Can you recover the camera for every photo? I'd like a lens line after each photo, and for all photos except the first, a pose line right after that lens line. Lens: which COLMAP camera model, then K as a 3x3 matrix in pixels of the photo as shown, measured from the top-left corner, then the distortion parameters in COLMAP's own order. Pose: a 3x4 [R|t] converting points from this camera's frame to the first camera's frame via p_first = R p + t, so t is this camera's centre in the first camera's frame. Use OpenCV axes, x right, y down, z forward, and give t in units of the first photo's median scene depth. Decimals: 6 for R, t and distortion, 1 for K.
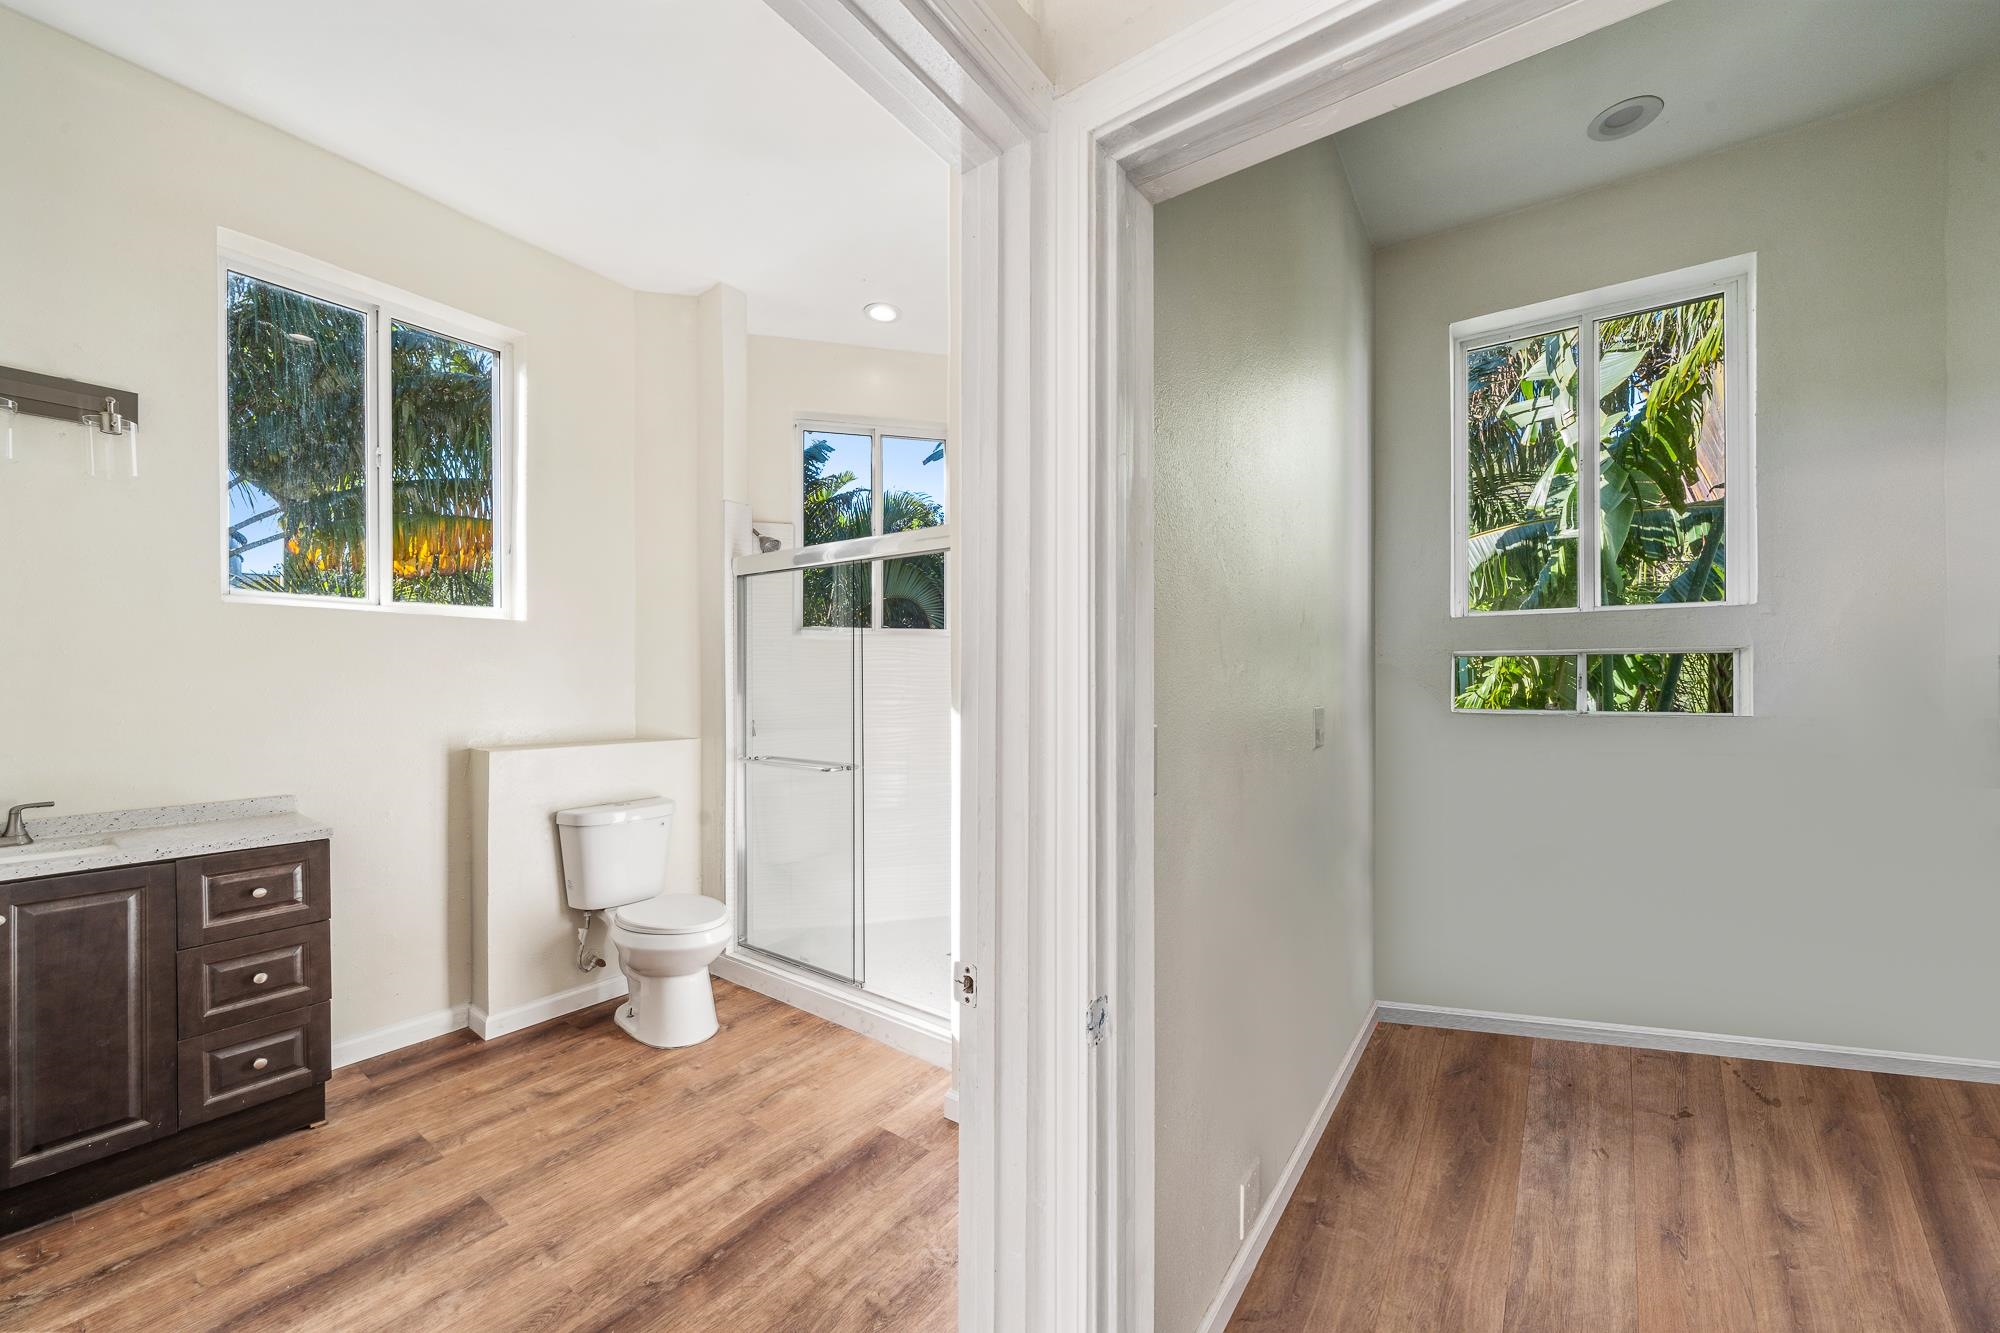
lens RADIAL K [[726.8, 0, 1007.1], [0, 726.8, 681.9], [0, 0, 1]] dist [-0.005231, 0.000838]
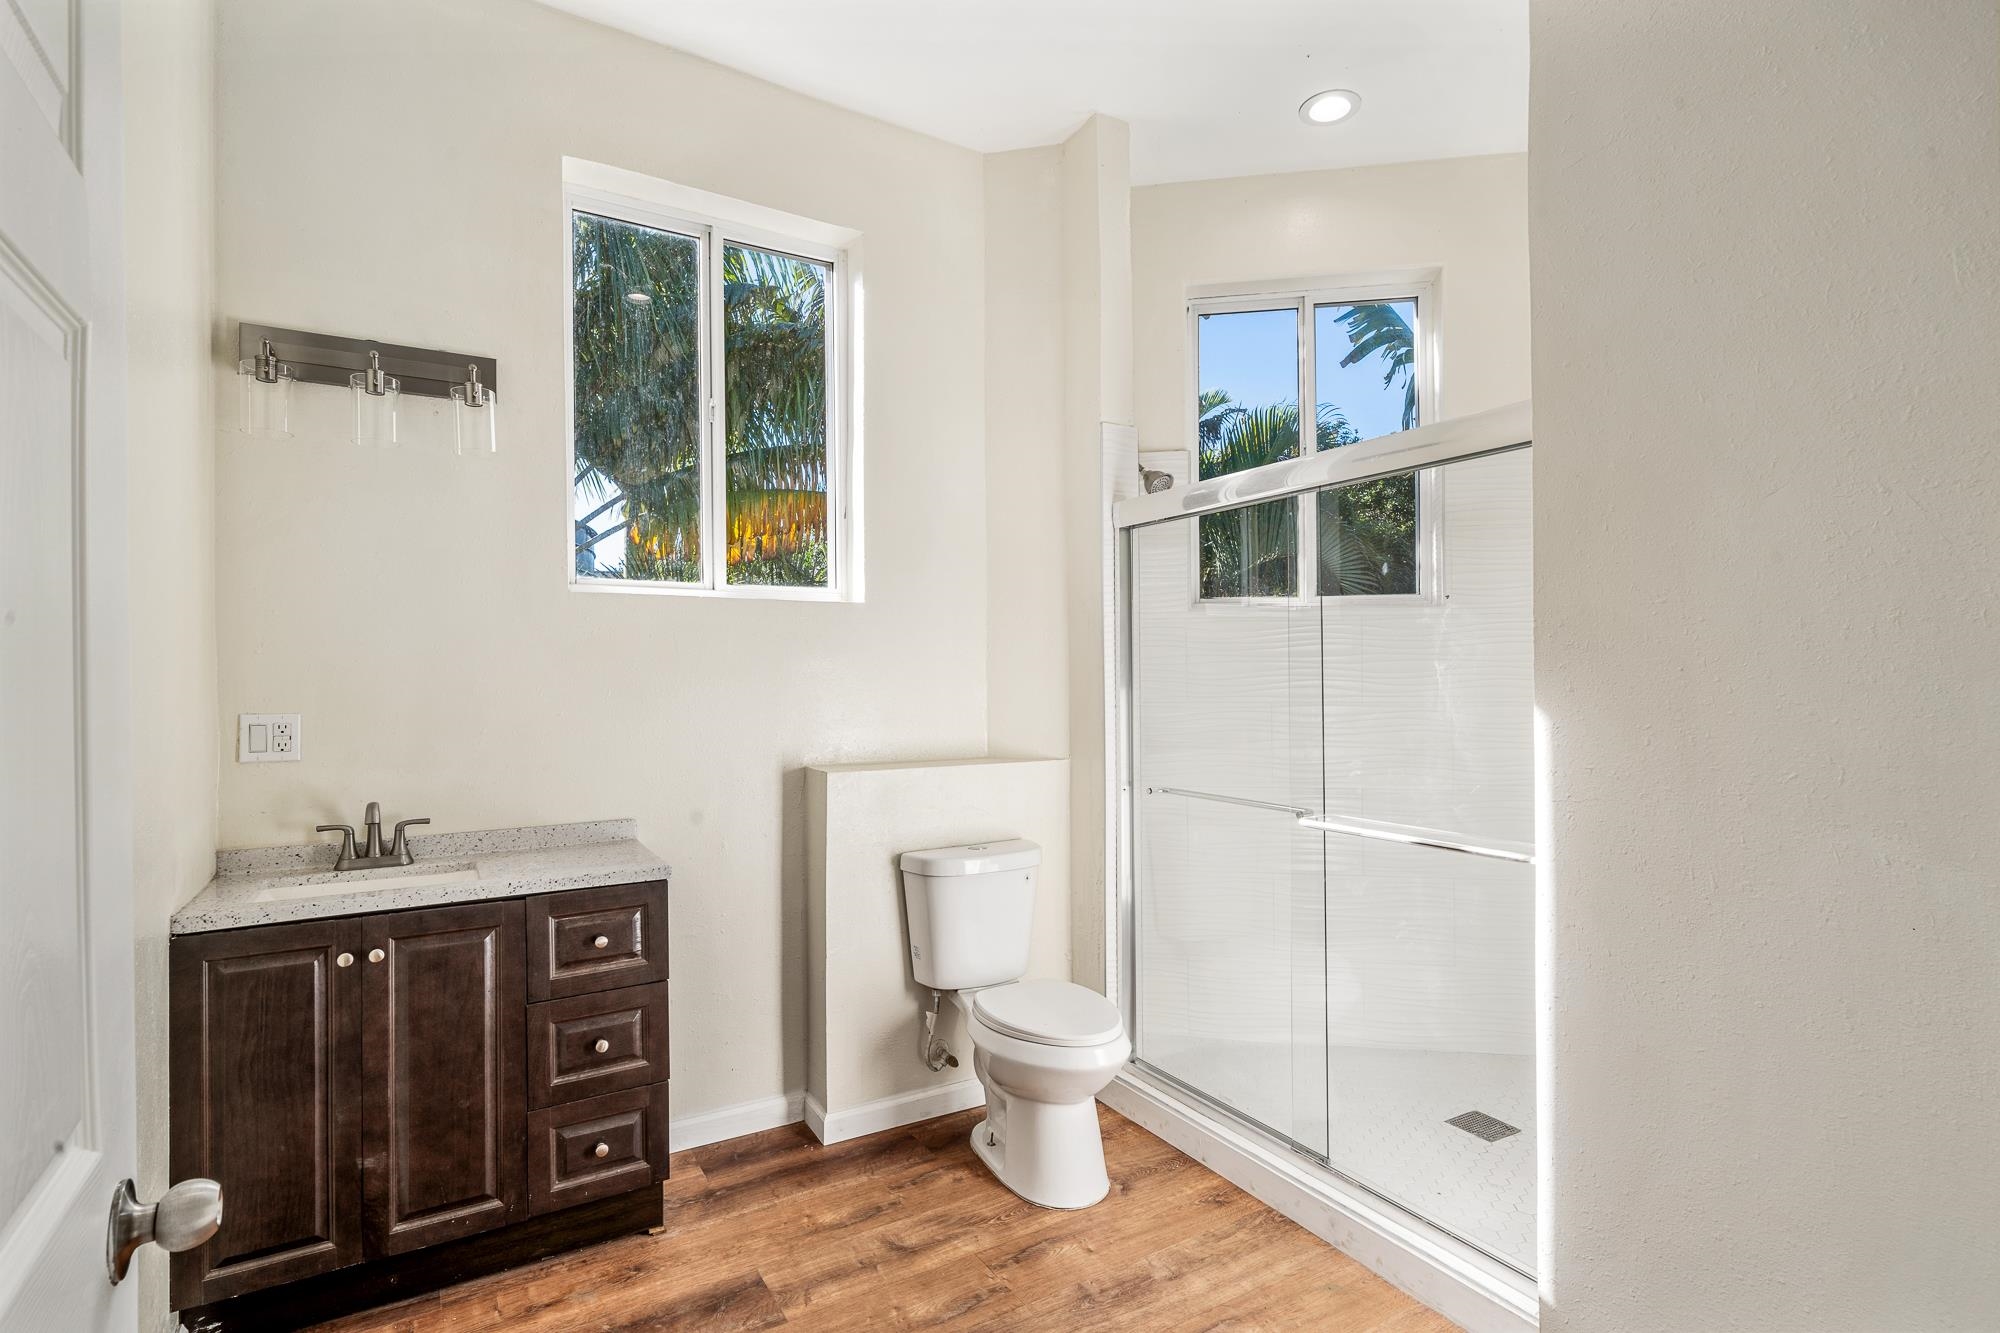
lens RADIAL K [[952.7, 0, 1000.0], [0, 952.7, 666.5], [0, 0, 1]] dist [-0.000222, -0.000650]
pose [[0.915565, -0.011795, -0.401997, -0.135298], [0.007637, 0.999899, -0.011946, -0.003681], [0.402098, 0.007867, 0.915563, 0.141790]]
